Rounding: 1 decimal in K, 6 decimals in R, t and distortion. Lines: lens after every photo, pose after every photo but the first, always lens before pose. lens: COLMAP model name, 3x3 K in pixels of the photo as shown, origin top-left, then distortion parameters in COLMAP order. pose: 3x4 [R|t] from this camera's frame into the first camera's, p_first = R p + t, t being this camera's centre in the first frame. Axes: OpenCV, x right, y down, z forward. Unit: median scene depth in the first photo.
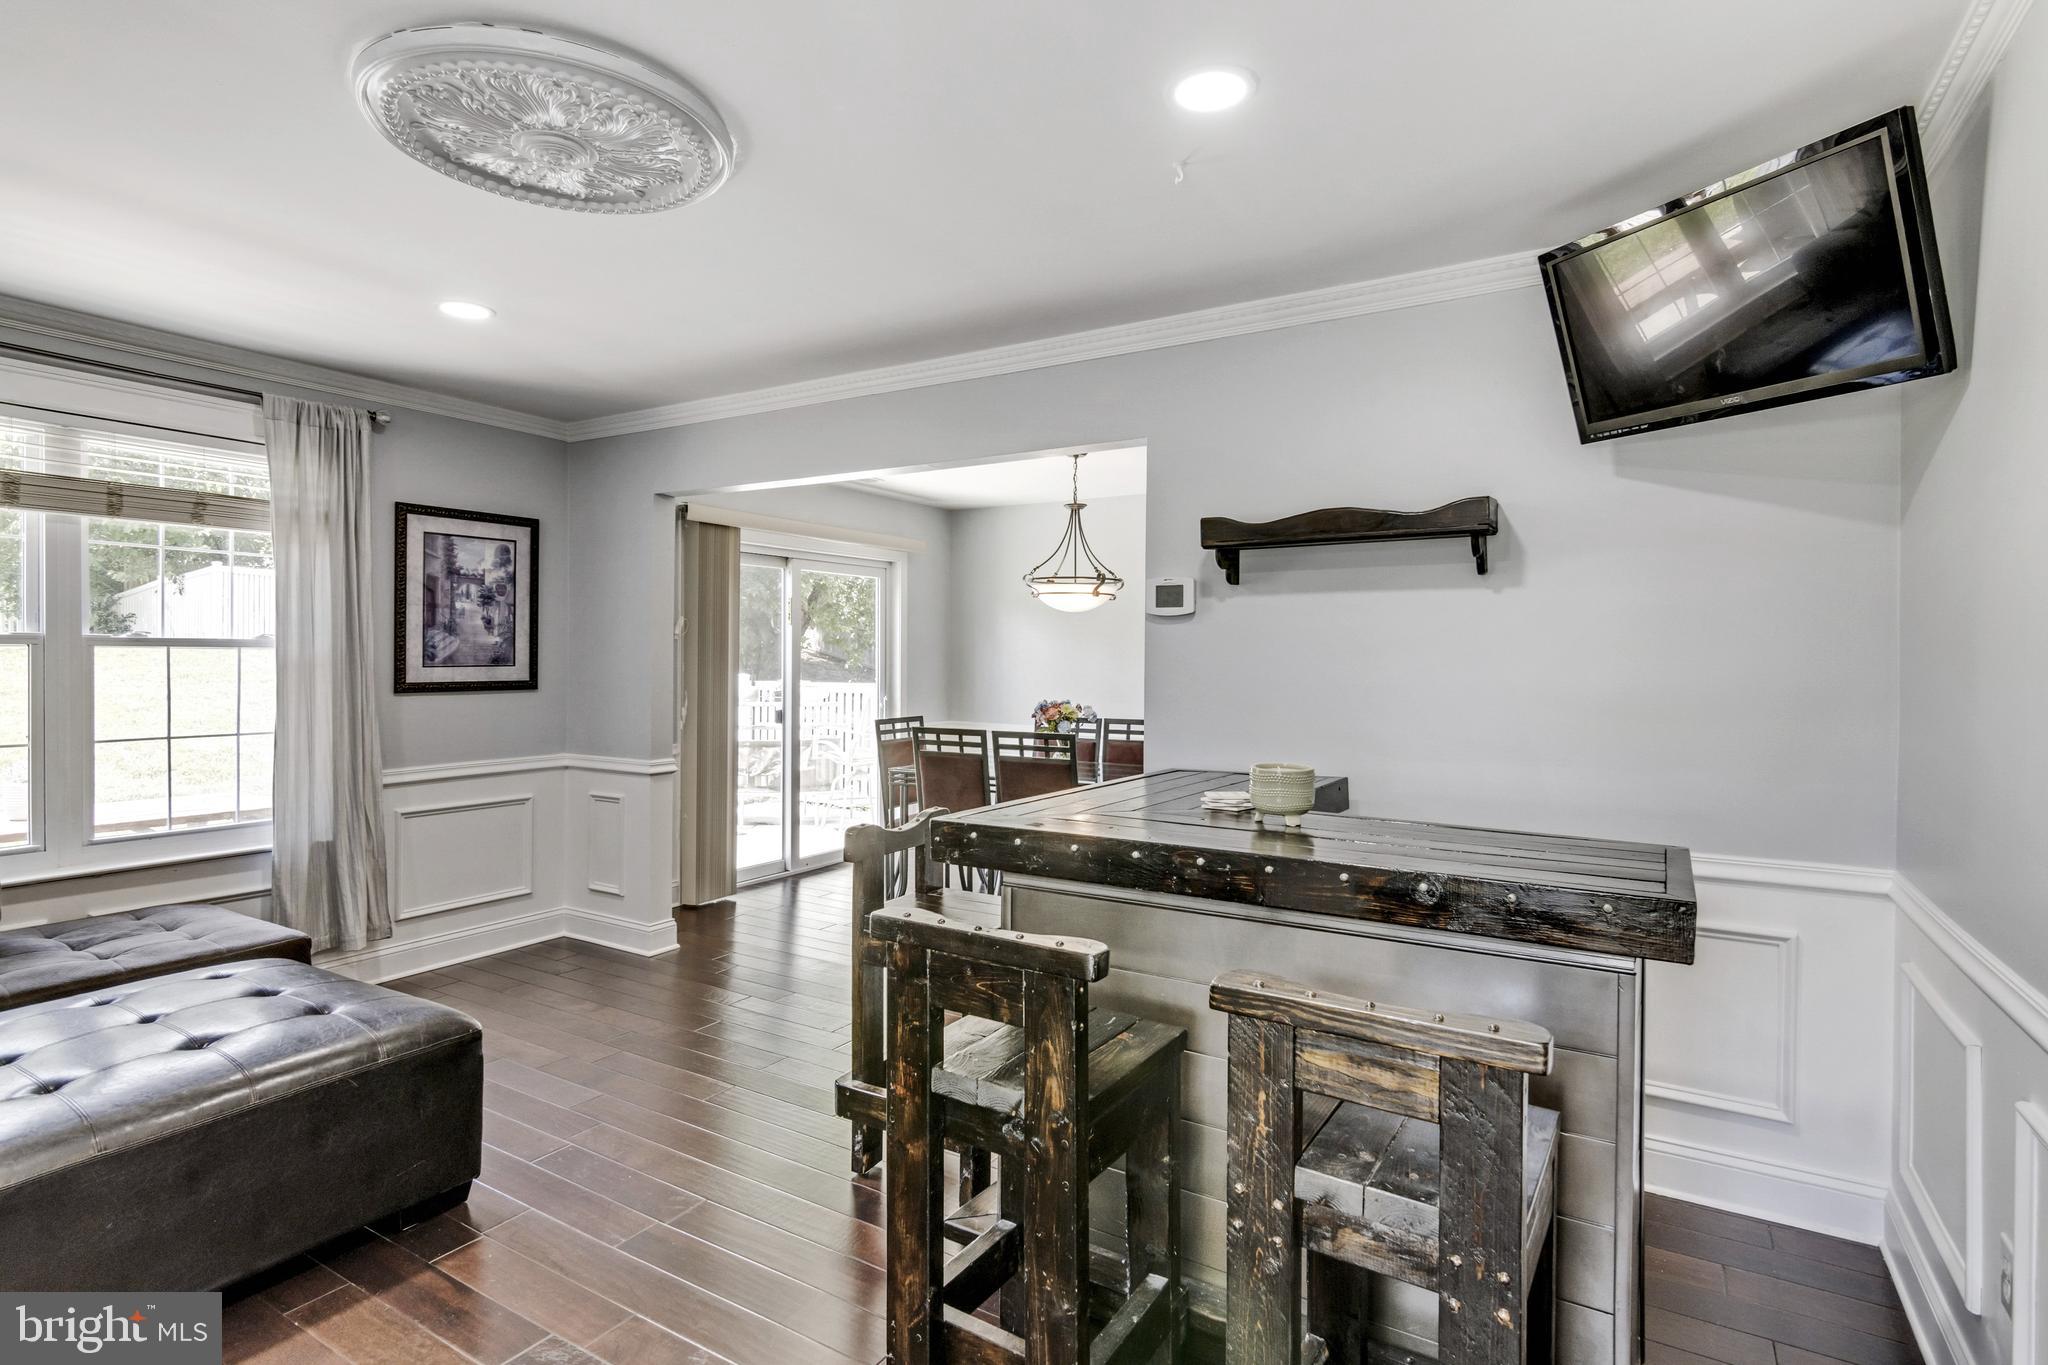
lens RADIAL K [[1035.0, 0, 1020.1], [0, 1035.0, 673.3], [0, 0, 1]] dist [0.001127, -0.000096]
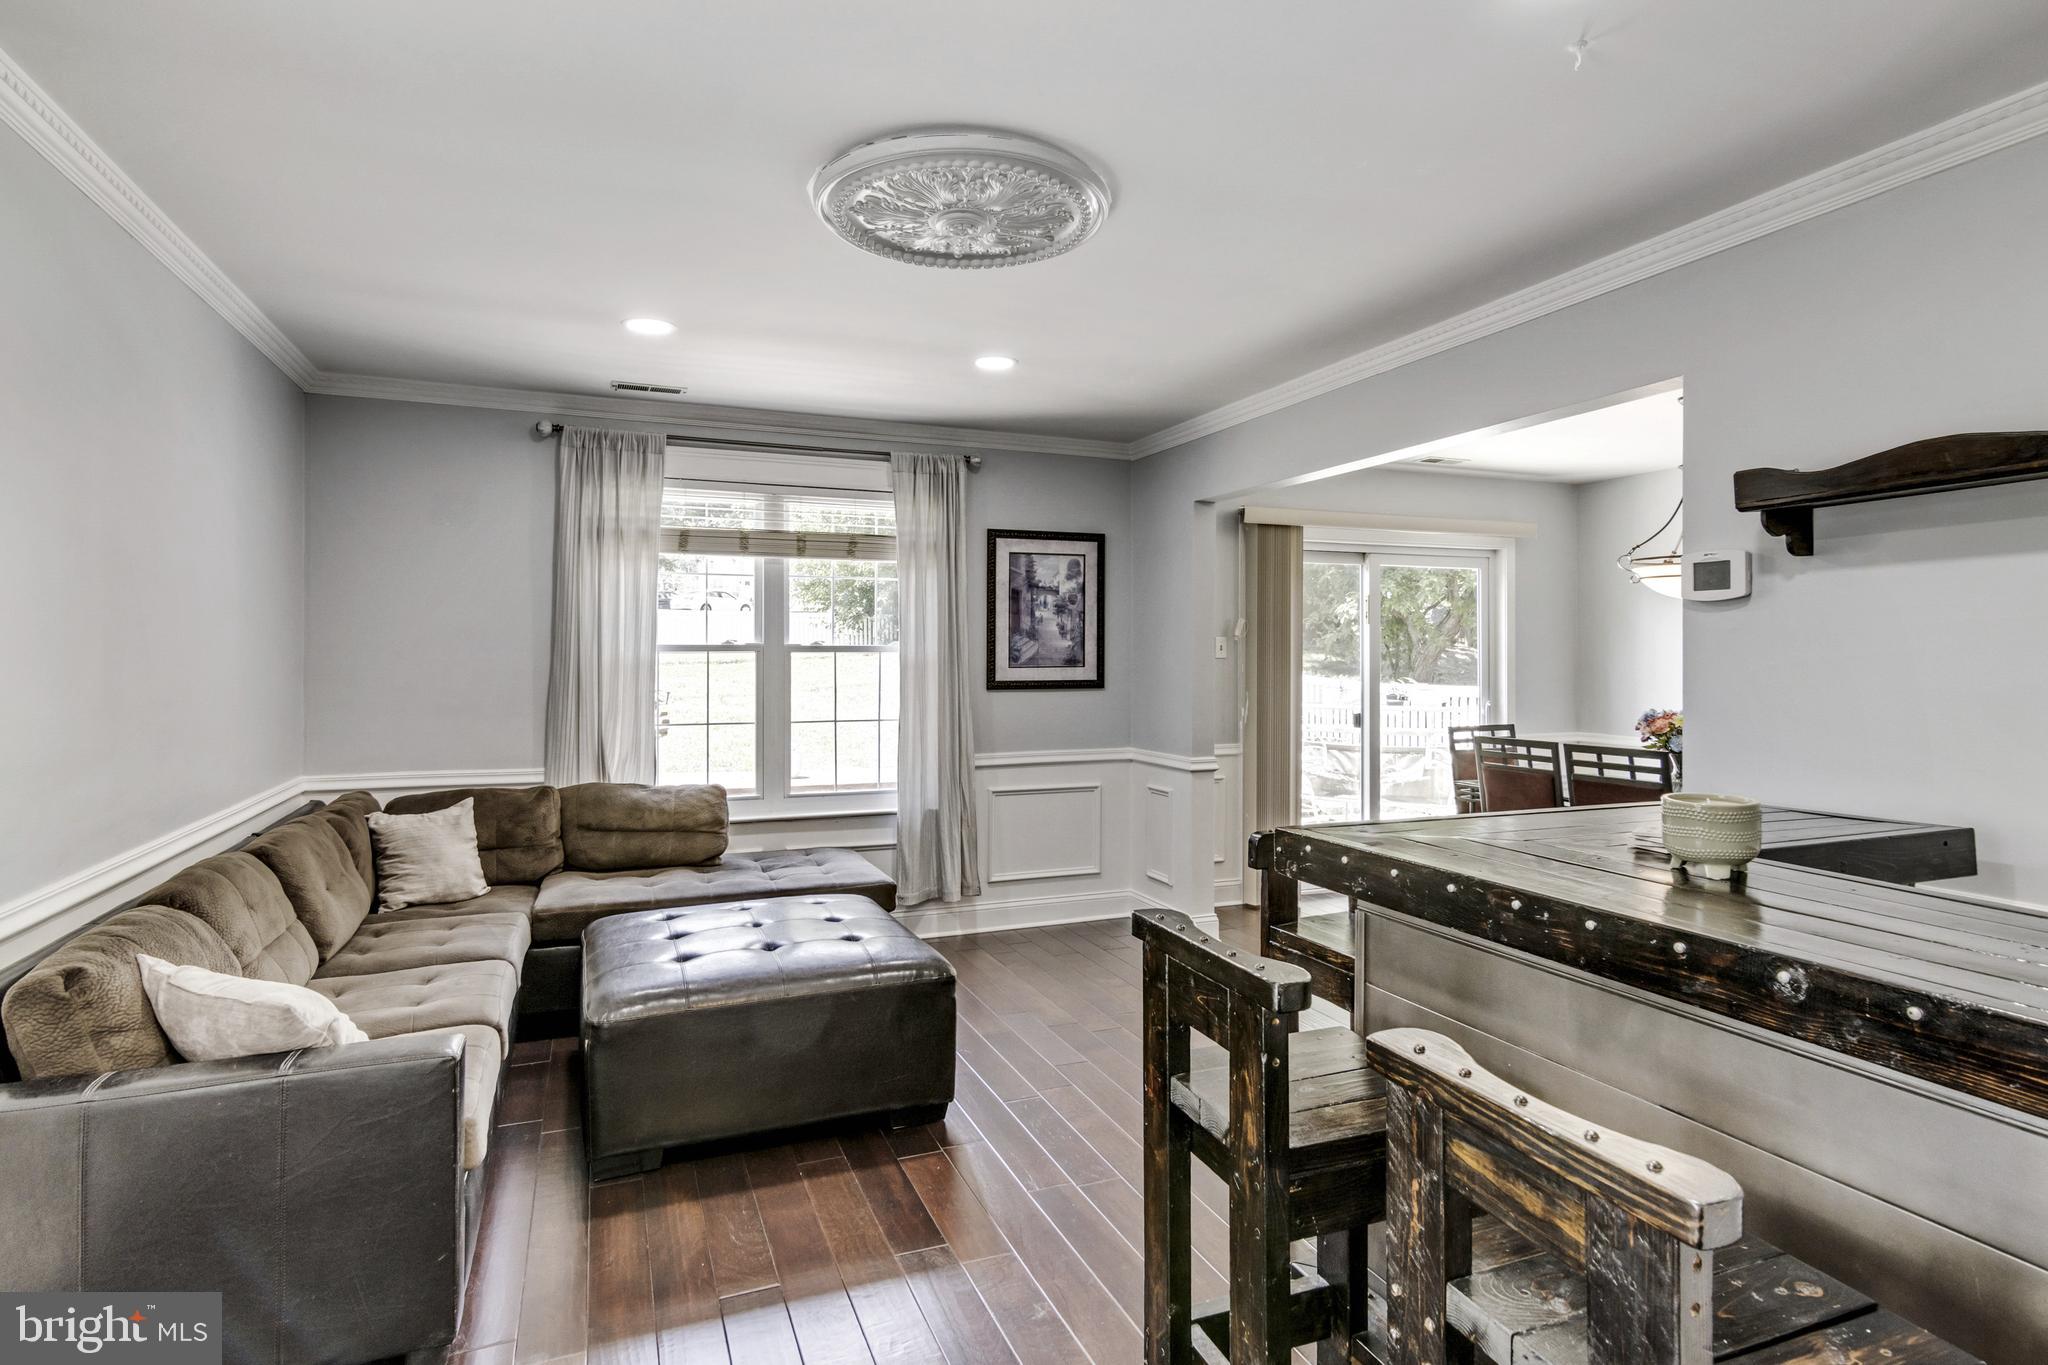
lens RADIAL K [[1069.2, 0, 1025.3], [0, 1069.2, 659.1], [0, 0, 1]] dist [0.003476, -0.000232]
pose [[0.804021, -0.004632, -0.594583, 0.177209], [-0.004597, 0.999891, -0.014006, 0.001160], [0.594583, 0.013994, 0.803912, 0.044912]]
